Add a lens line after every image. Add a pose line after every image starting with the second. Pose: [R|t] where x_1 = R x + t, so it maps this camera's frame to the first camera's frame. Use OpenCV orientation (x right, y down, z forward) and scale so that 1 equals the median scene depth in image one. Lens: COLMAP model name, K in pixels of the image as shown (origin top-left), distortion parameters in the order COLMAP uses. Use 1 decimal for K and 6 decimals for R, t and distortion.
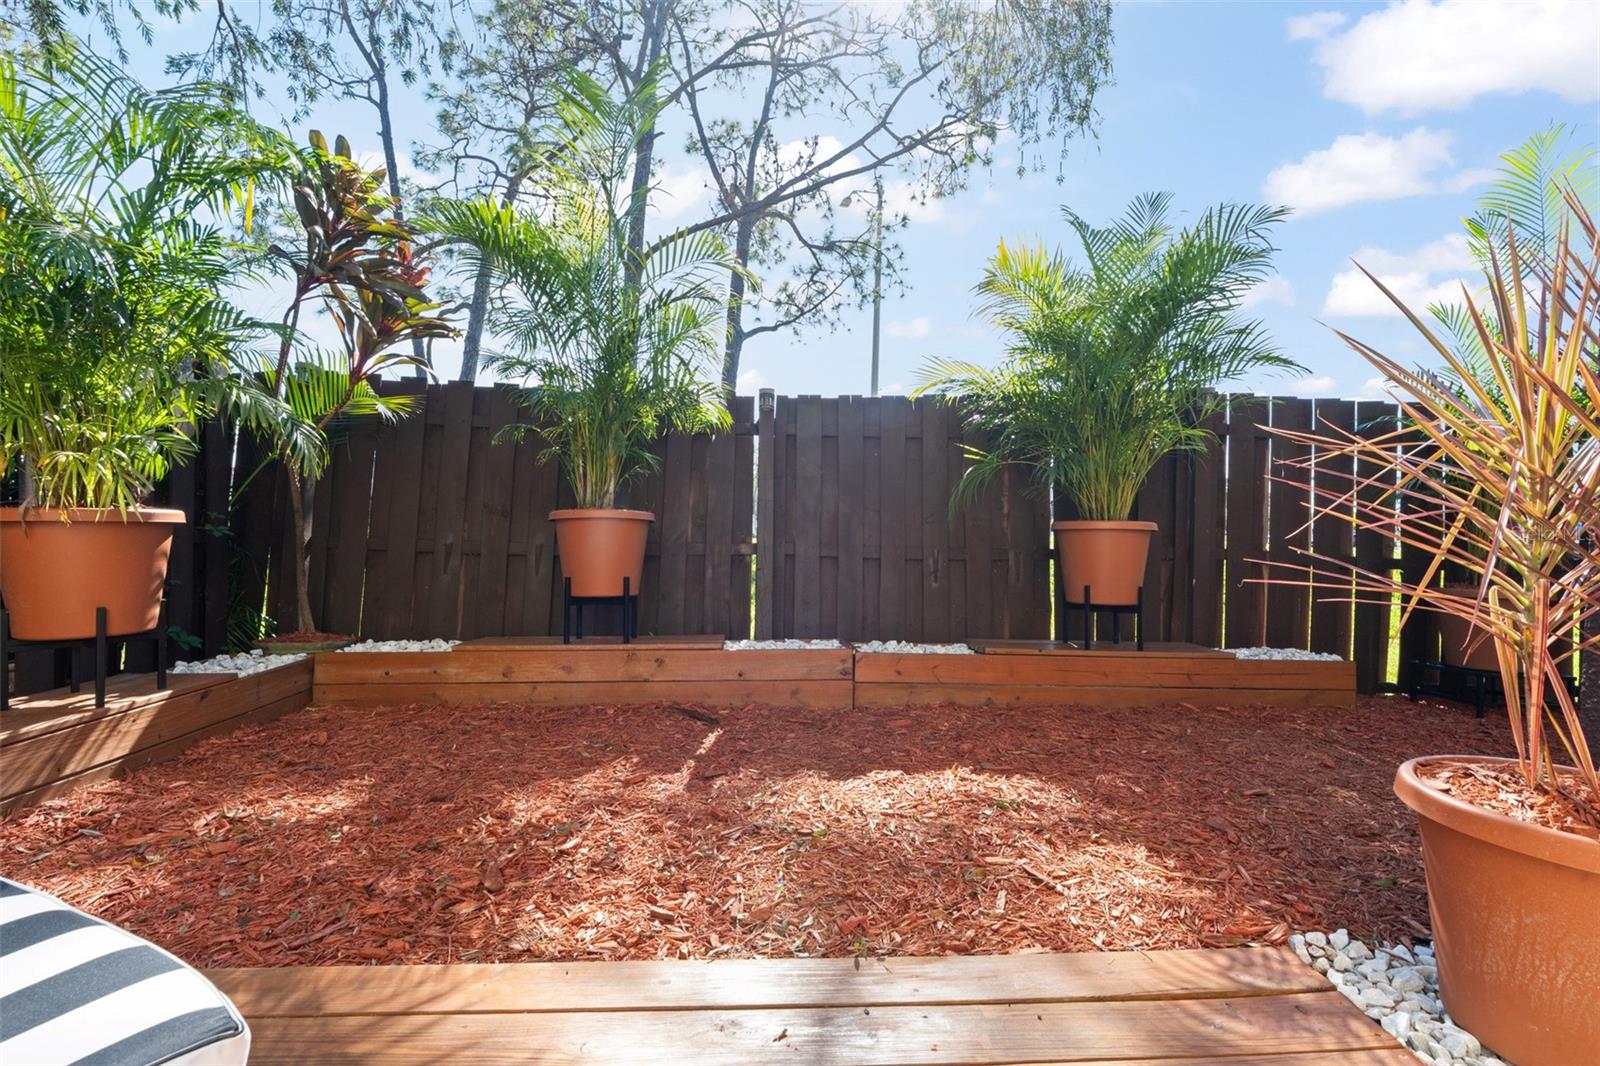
lens RADIAL K [[763.0, 0, 797.8], [0, 763.0, 534.5], [0, 0, 1]] dist [-0.004699, -0.000321]
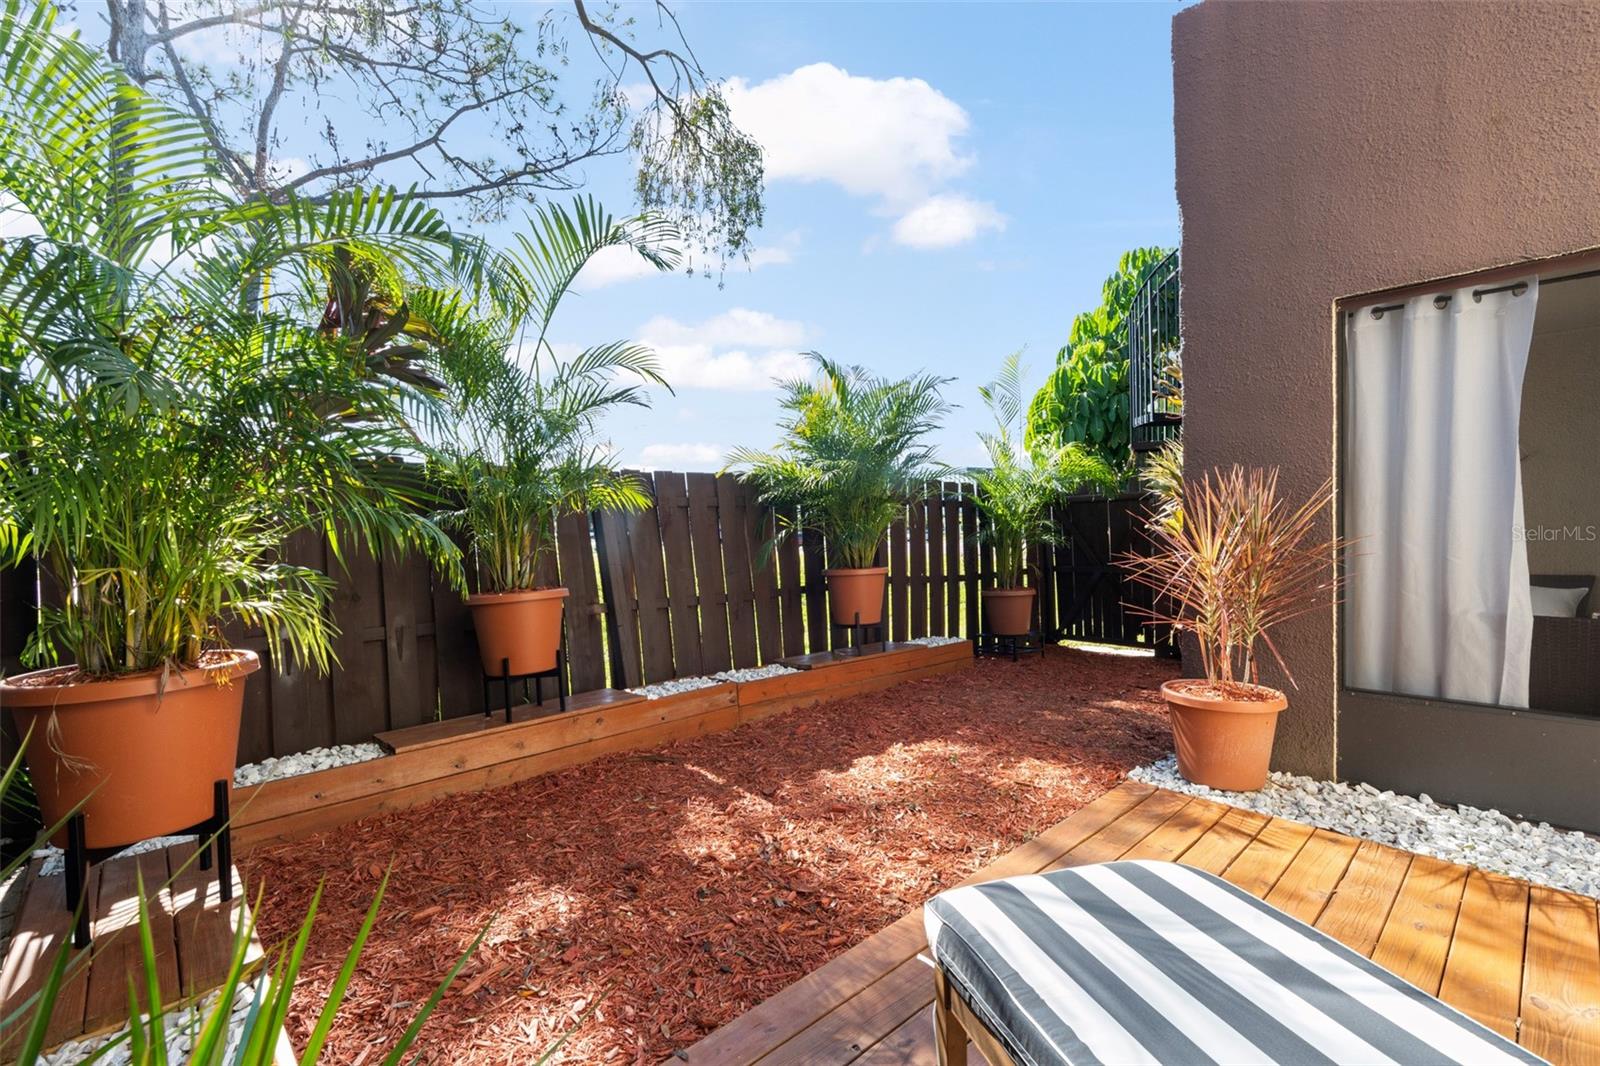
lens RADIAL K [[729.3, 0, 806.9], [0, 729.3, 537.7], [0, 0, 1]] dist [-0.010438, 0.004548]
pose [[0.760984, -0.039736, 0.647553, -0.634215], [0.041609, 0.999057, 0.012408, -0.103428], [-0.647435, 0.017502, 0.761920, -0.014267]]
